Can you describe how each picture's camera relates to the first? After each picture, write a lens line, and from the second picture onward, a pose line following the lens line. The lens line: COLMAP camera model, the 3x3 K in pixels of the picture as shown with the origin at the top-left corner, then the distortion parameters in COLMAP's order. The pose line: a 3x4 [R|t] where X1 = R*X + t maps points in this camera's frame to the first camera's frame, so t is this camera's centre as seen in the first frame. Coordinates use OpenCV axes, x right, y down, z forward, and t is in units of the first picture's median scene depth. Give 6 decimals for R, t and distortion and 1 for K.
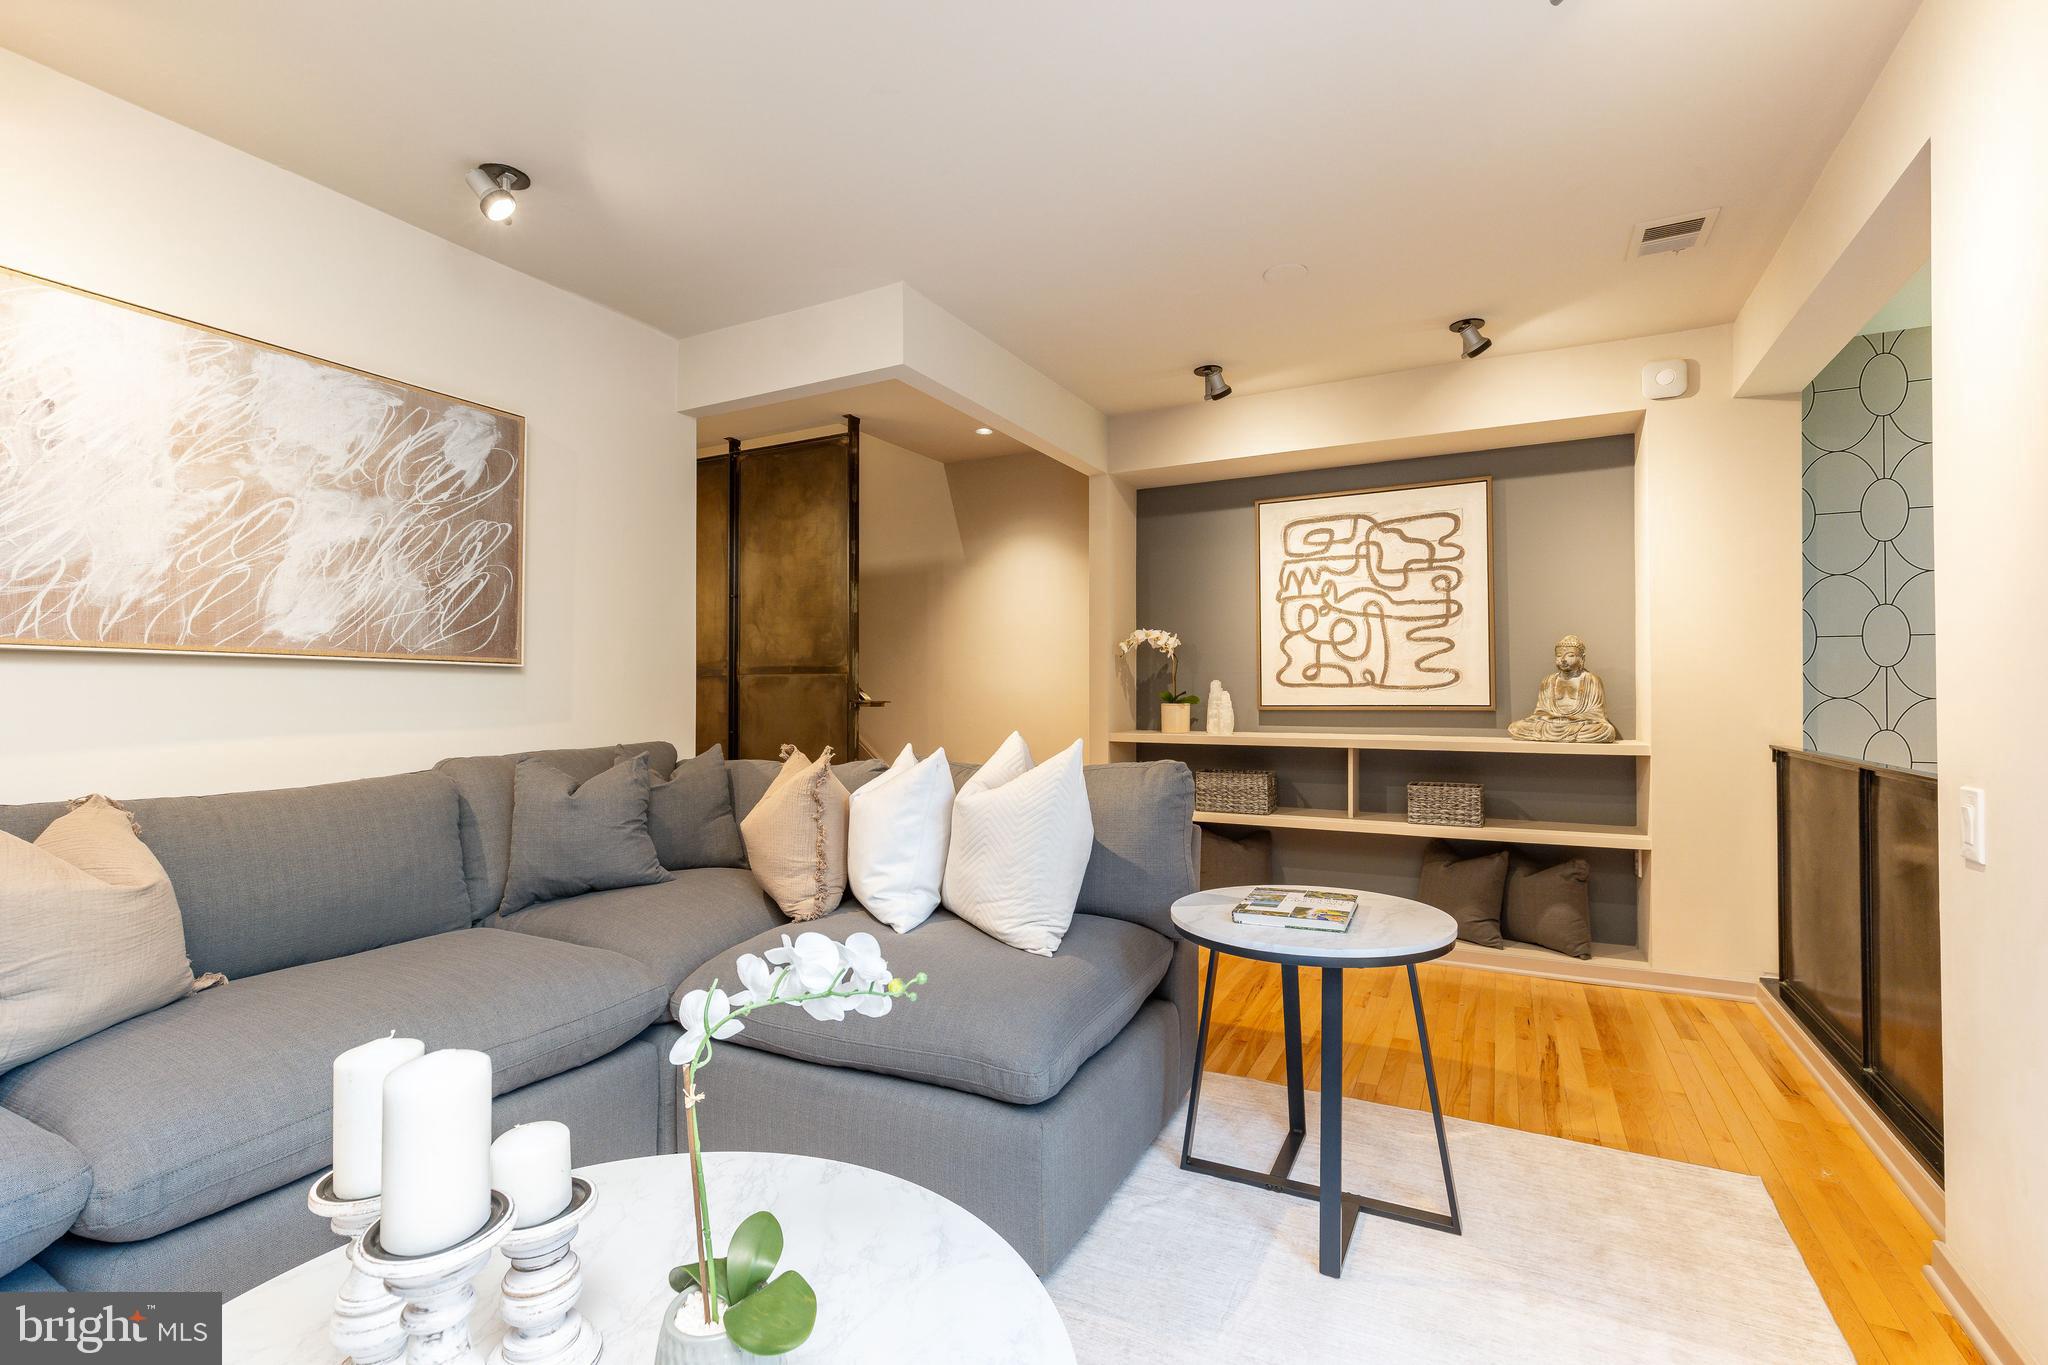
lens RADIAL K [[918.2, 0, 1029.5], [0, 918.2, 684.8], [0, 0, 1]] dist [0.009533, -0.001878]
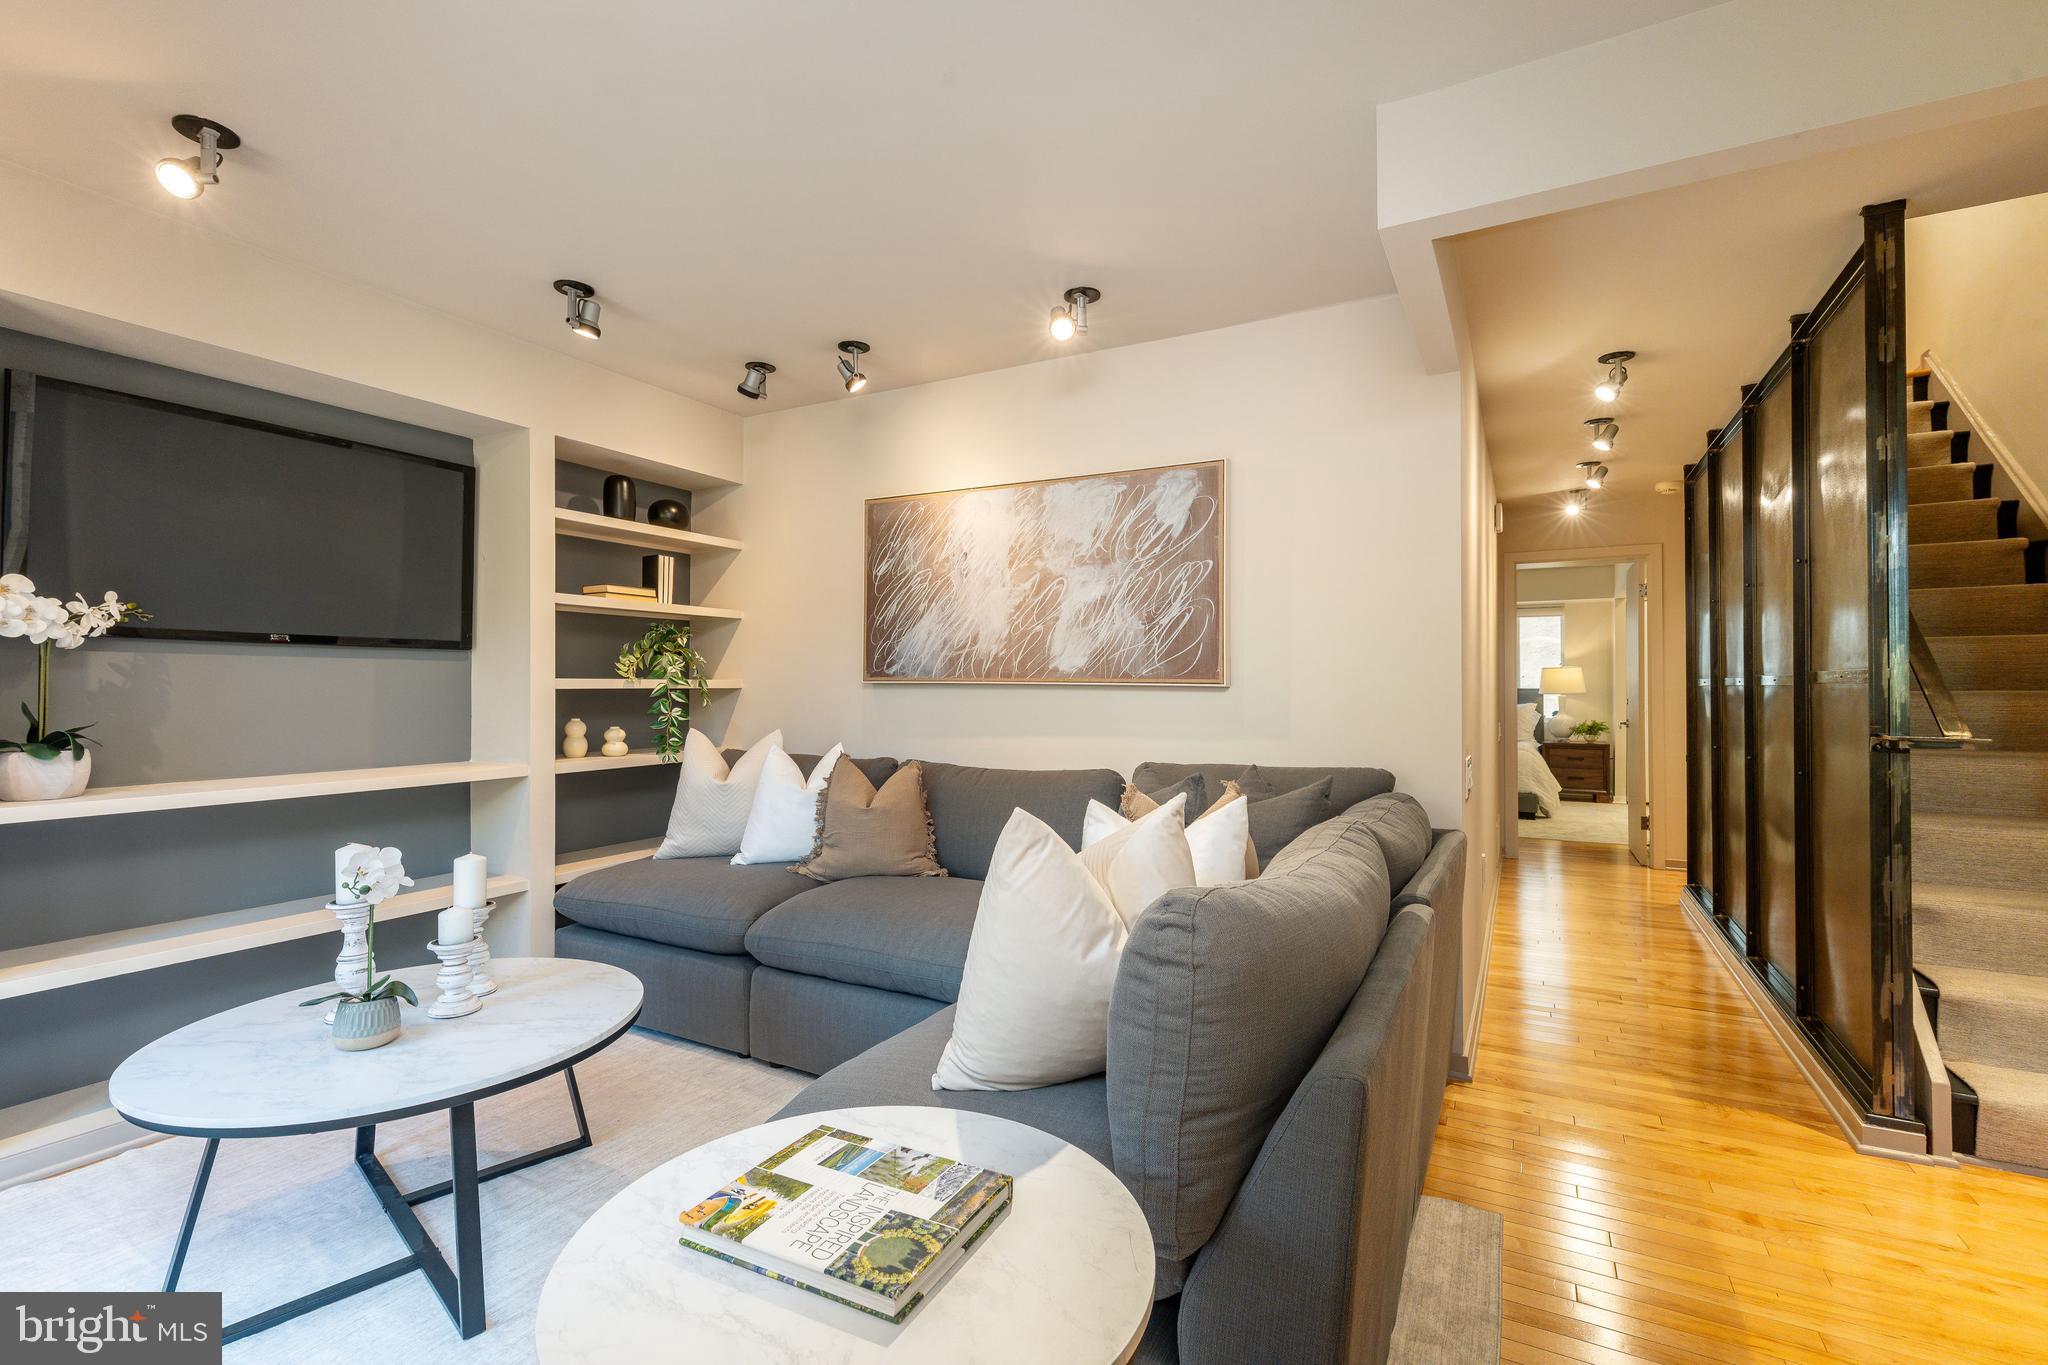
lens RADIAL K [[918.2, 0, 1023.1], [0, 918.2, 698.8], [0, 0, 1]] dist [0.009533, -0.001878]
pose [[-0.027657, 0.009405, -0.999573, 0.652886], [0.003827, 0.999949, 0.009303, -0.018583], [0.999610, -0.003569, -0.027691, 0.923440]]
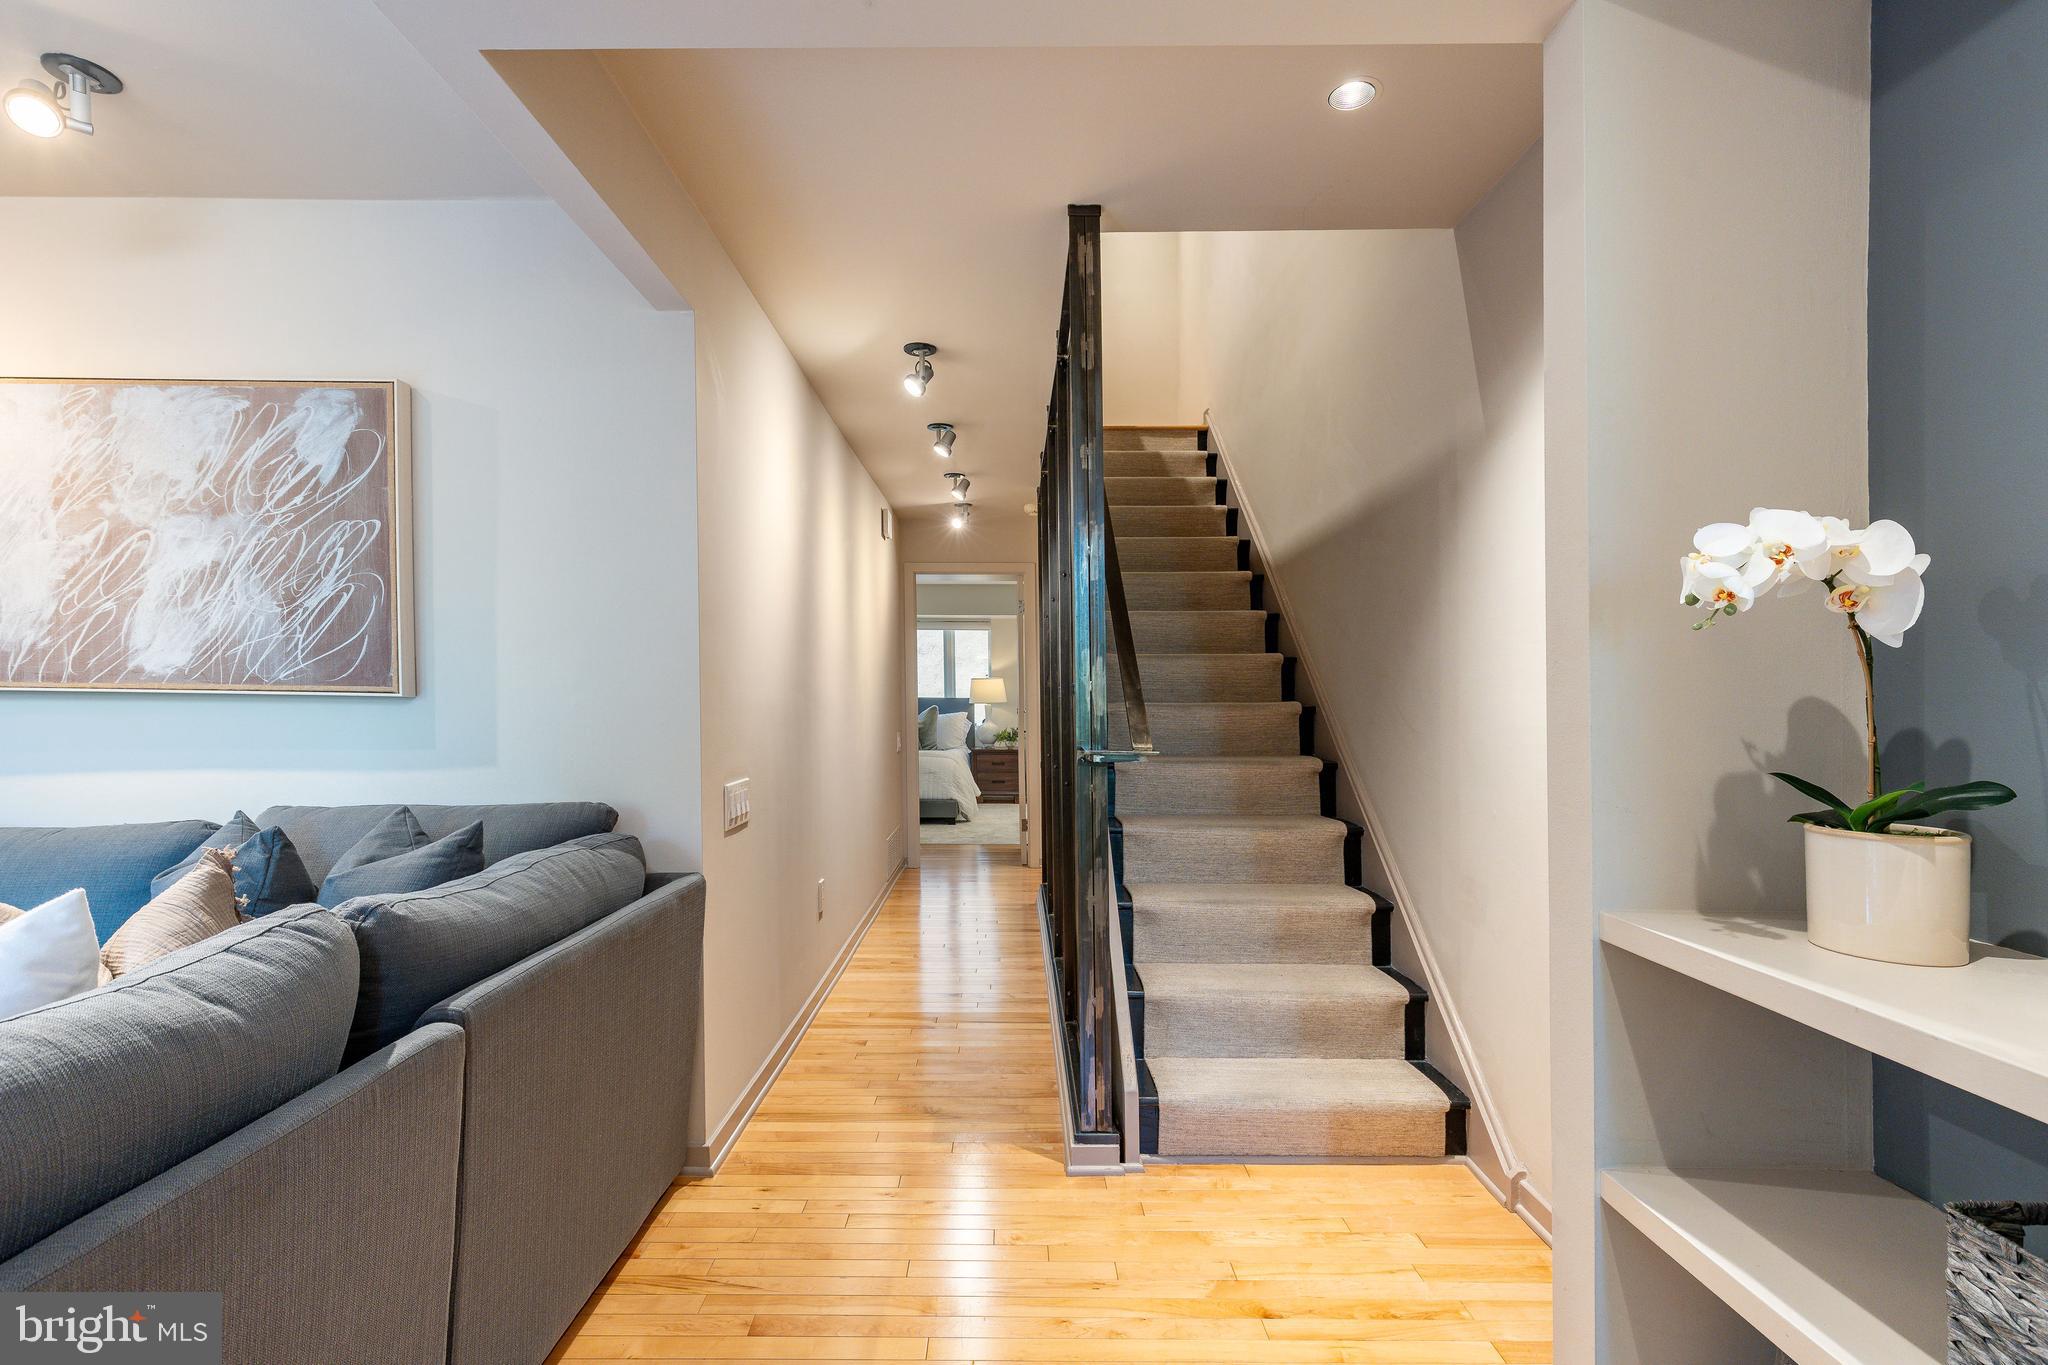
lens RADIAL K [[918.2, 0, 1013.5], [0, 918.2, 713.2], [0, 0, 1]] dist [0.009533, -0.001878]
pose [[0.446216, 0.014724, -0.894804, 0.473452], [0.001542, 0.999850, 0.017222, -0.020992], [0.894924, -0.009065, 0.446127, 1.310055]]
